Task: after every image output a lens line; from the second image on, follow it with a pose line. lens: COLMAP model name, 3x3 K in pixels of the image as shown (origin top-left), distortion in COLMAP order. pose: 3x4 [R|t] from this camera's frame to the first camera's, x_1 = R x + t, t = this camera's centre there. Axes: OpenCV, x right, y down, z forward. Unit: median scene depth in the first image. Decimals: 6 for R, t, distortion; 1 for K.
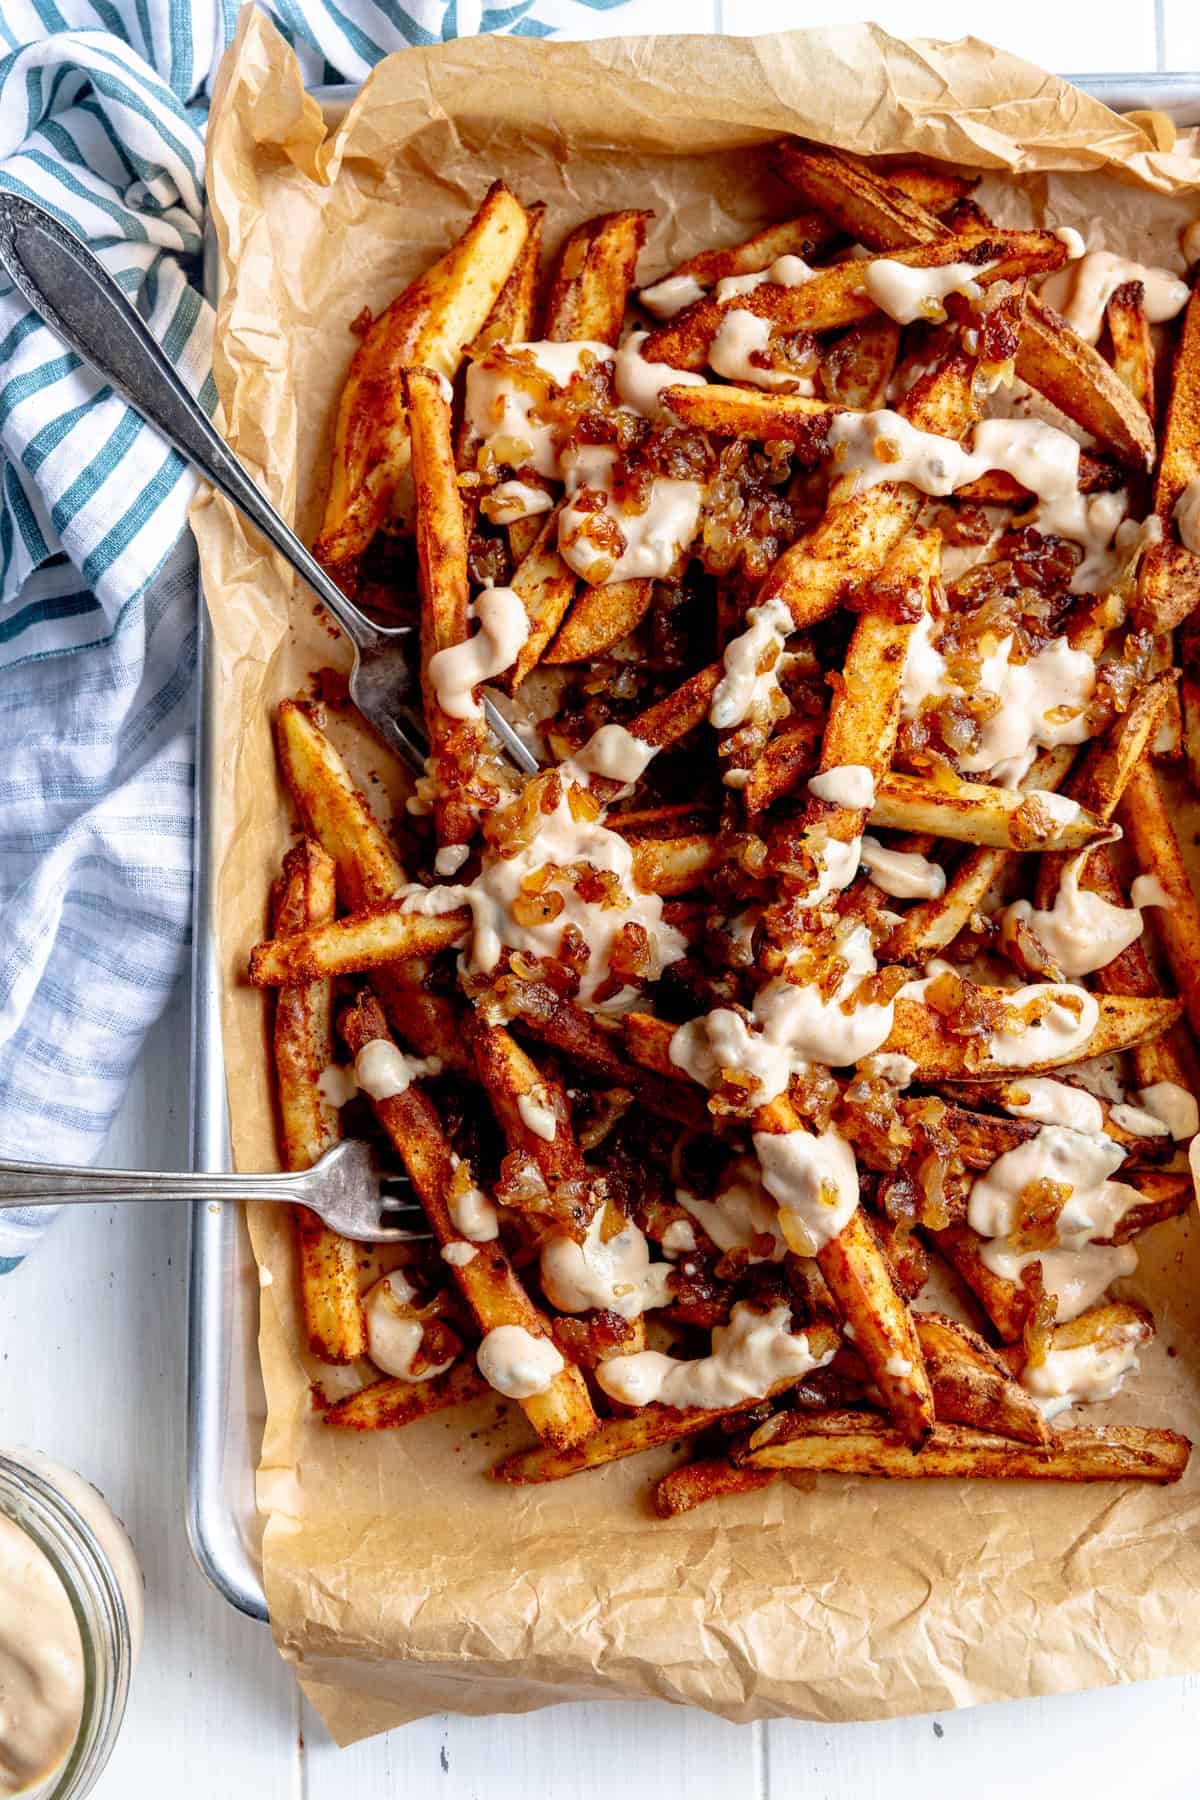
lens RADIAL K [[2284.1, 0, 581.9], [0, 2284.1, 904.0], [0, 0, 1]] dist [-0.031375, 0.000000]
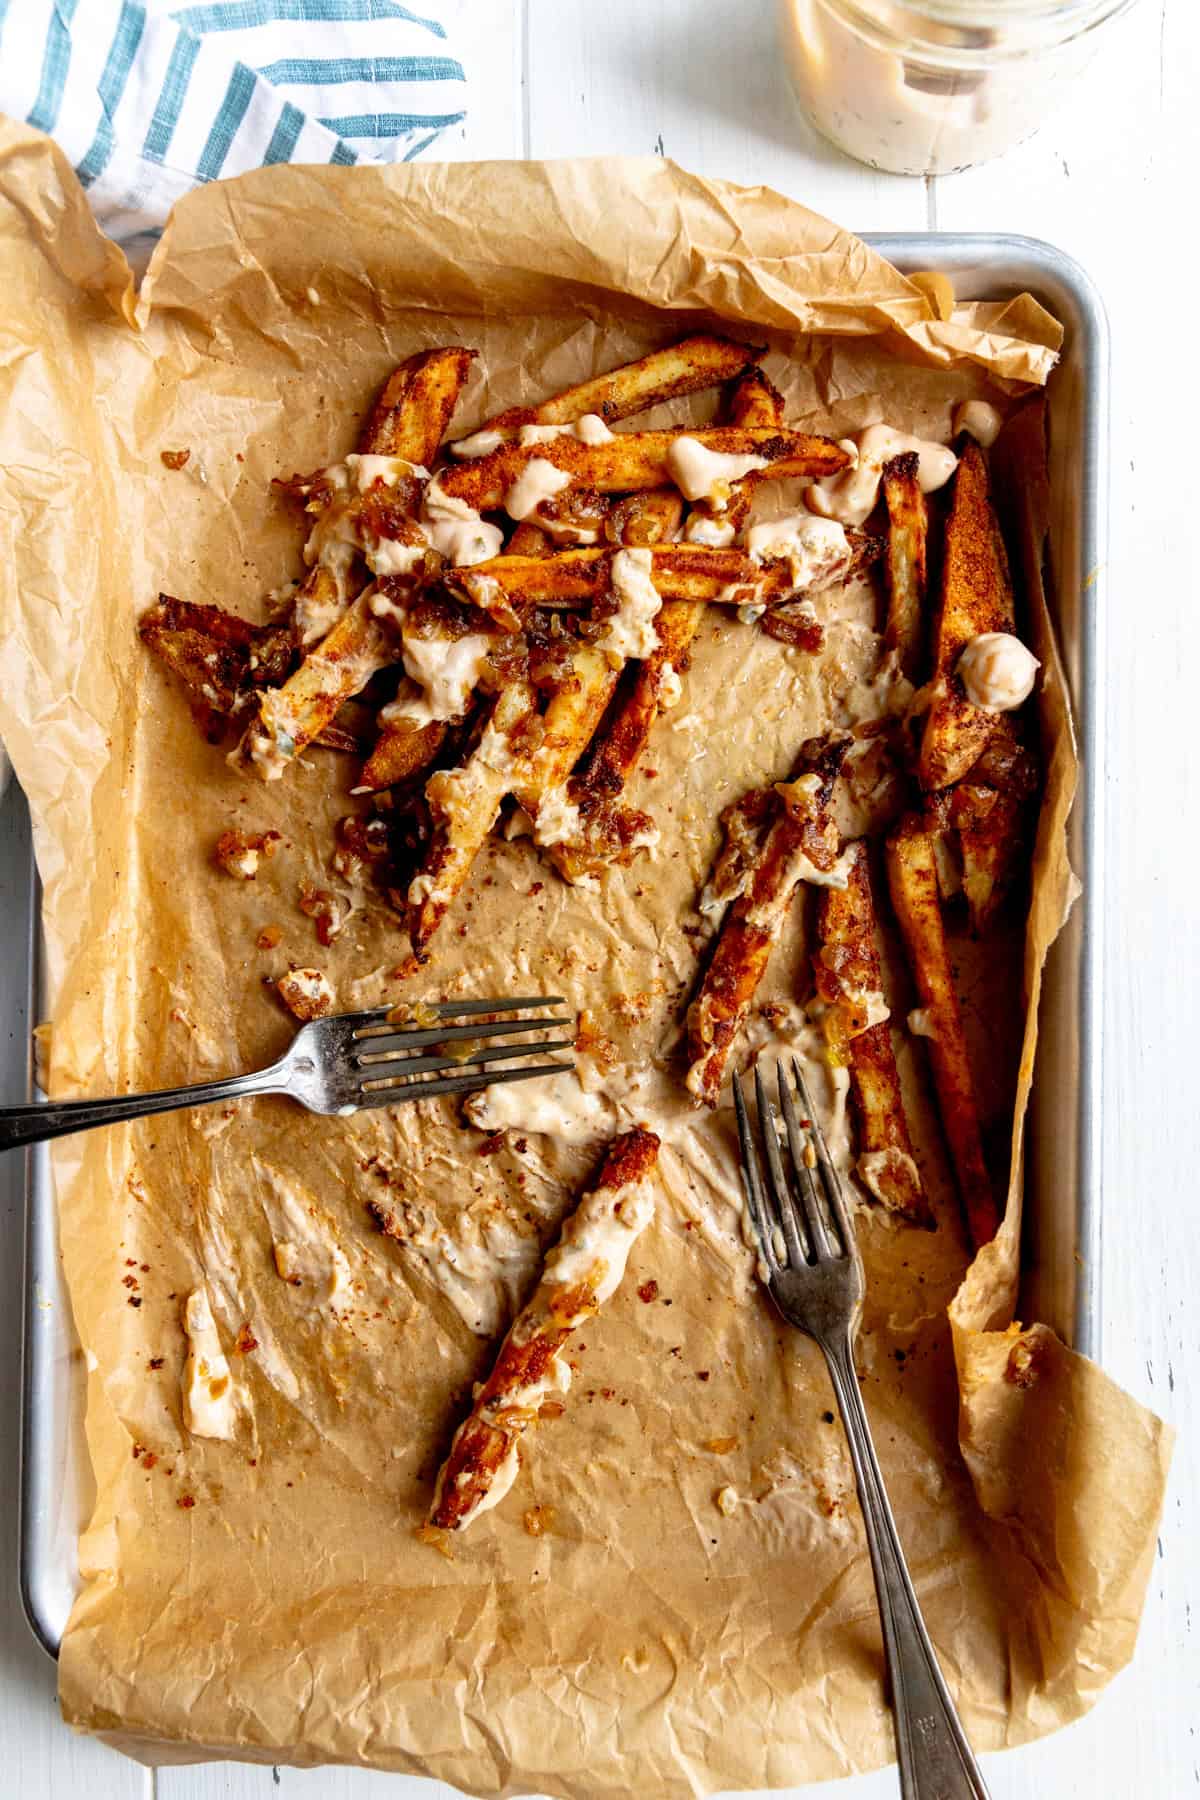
lens RADIAL K [[1106.3, 0, 566.3], [0, 1106.3, 919.6], [0, 0, 1]] dist [-0.002720, 0.000819]
pose [[0.999733, 0.021193, 0.009256, 0.085499], [-0.021809, 0.997124, 0.072578, -0.090310], [-0.007691, -0.072760, 0.997320, 0.487613]]
